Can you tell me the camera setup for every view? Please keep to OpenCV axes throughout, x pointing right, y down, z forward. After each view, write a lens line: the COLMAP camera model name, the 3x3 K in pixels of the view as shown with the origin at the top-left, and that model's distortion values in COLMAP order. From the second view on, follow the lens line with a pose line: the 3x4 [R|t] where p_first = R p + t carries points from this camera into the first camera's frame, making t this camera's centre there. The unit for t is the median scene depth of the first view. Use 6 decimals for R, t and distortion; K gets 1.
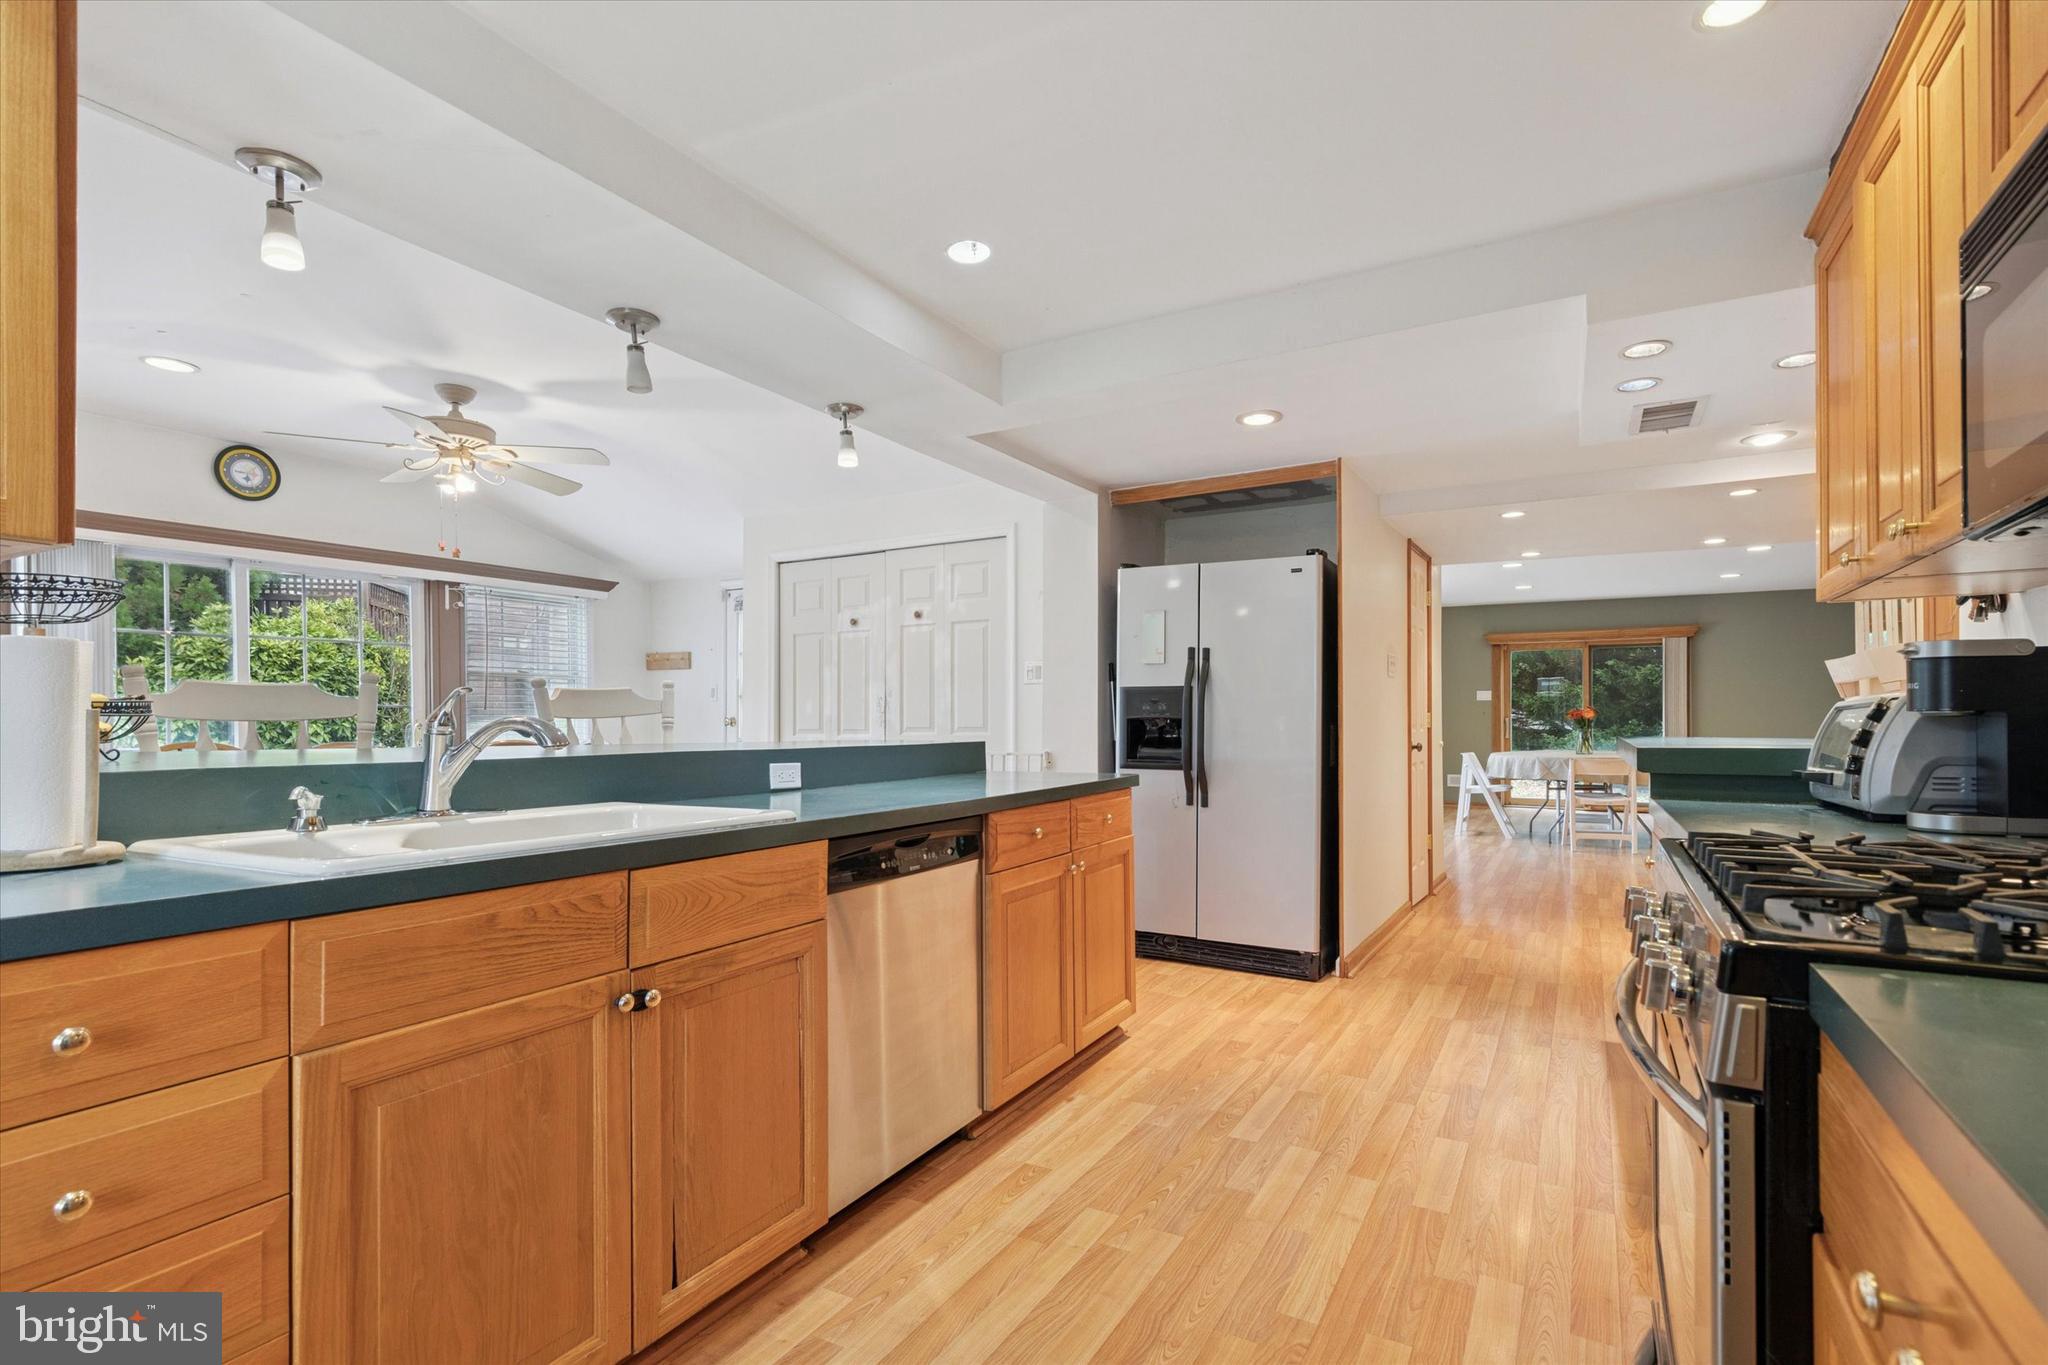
lens RADIAL K [[995.3, 0, 1095.5], [0, 995.3, 713.0], [0, 0, 1]] dist [0.001158, 0.000359]
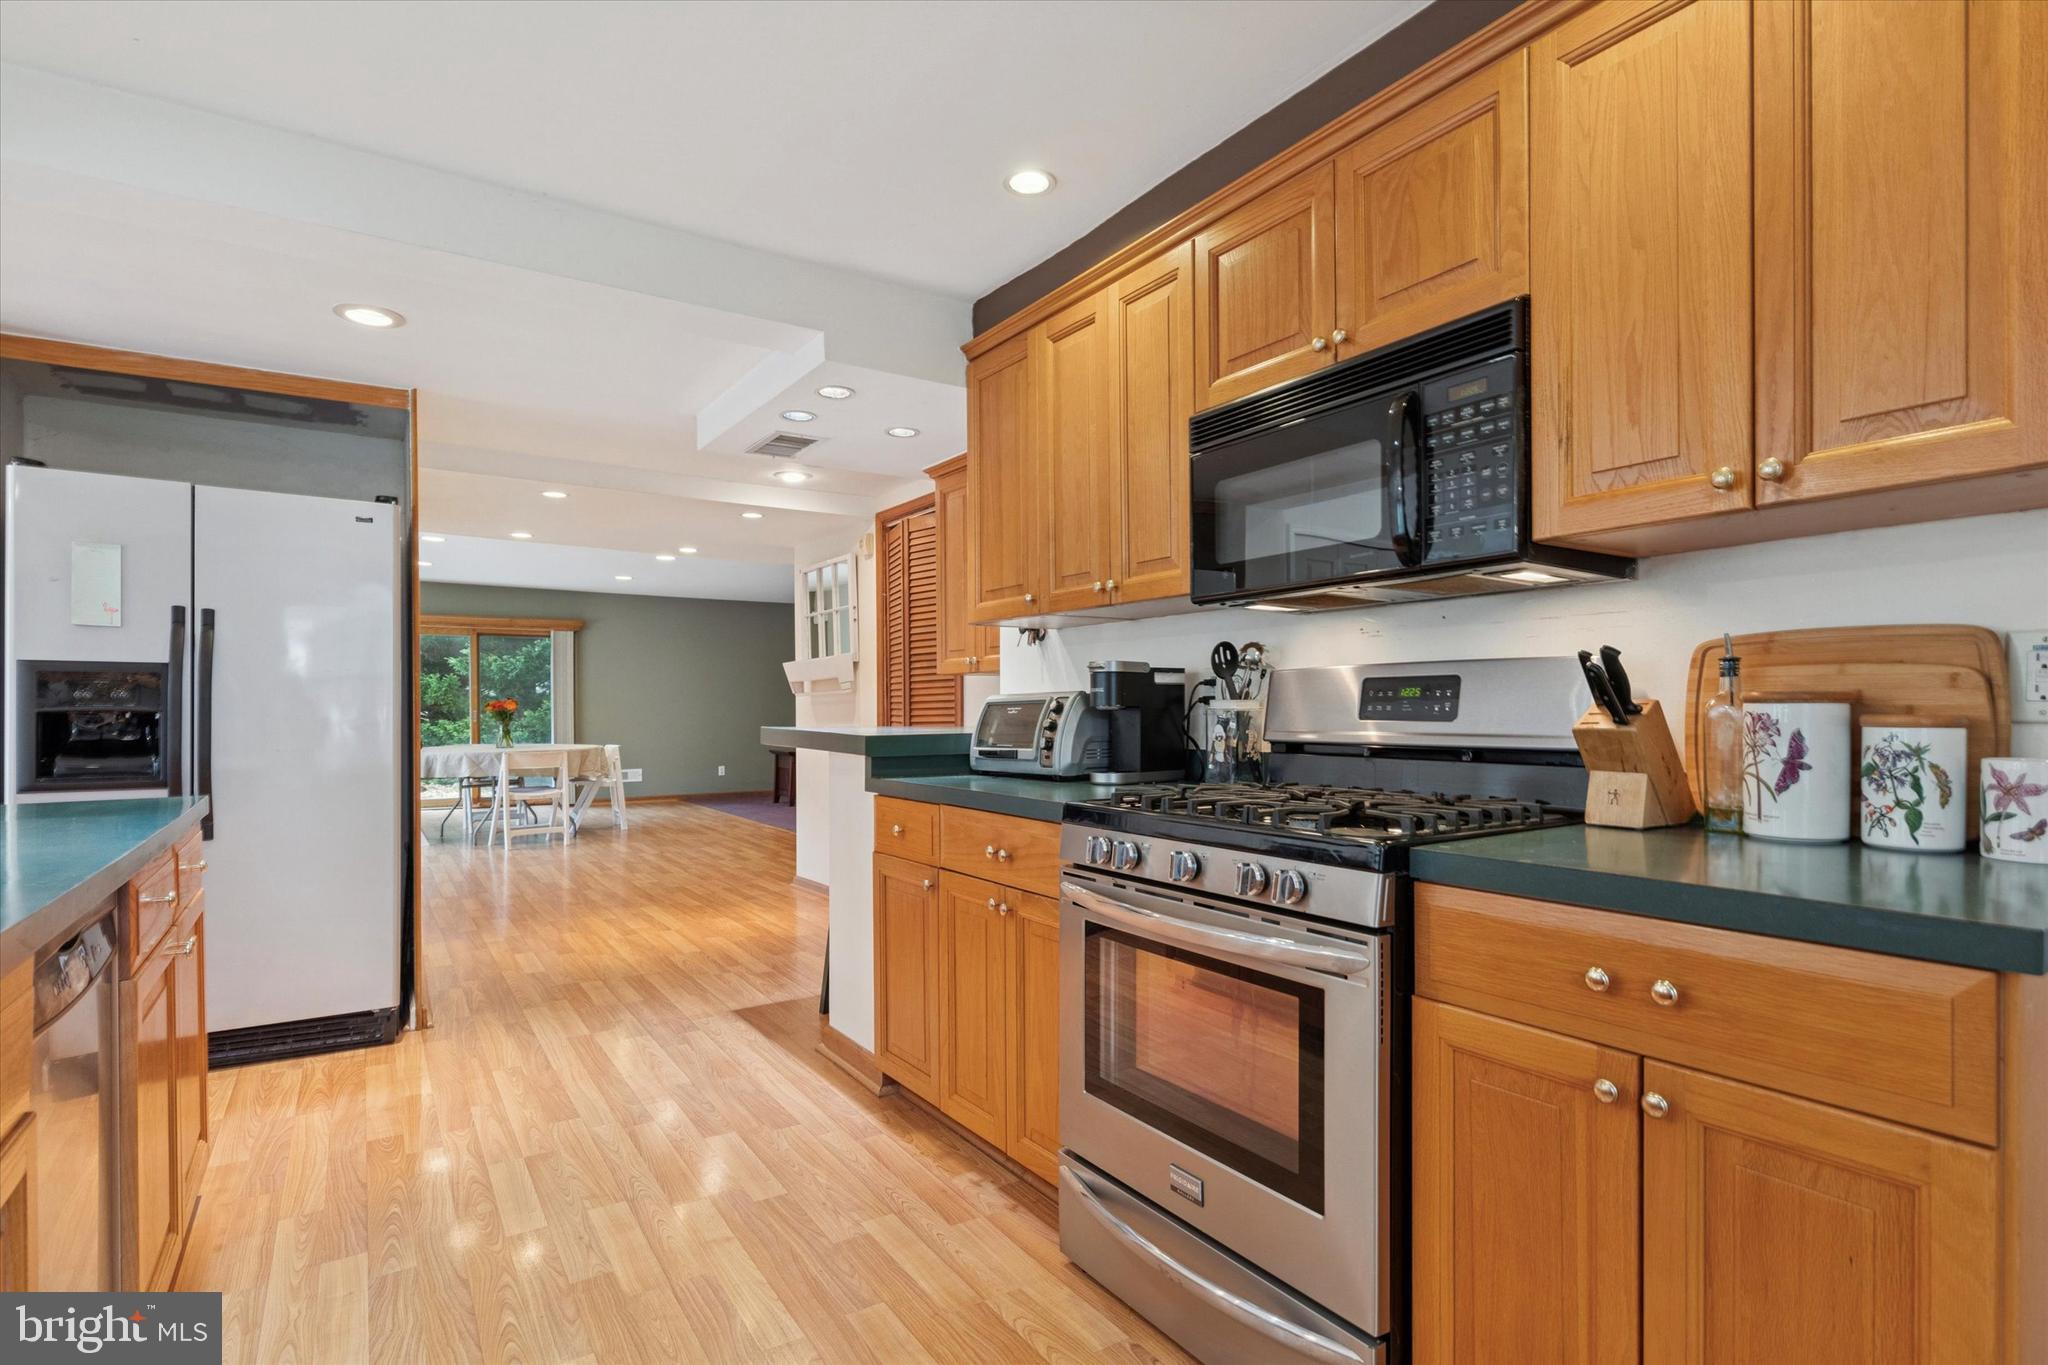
lens RADIAL K [[995.3, 0, 1095.5], [0, 995.3, 713.0], [0, 0, 1]] dist [0.001158, 0.000359]
pose [[0.441892, -0.002641, 0.897065, -0.266070], [-0.005375, 0.999970, 0.005591, -0.000796], [-0.897052, -0.007292, 0.441864, 0.163067]]
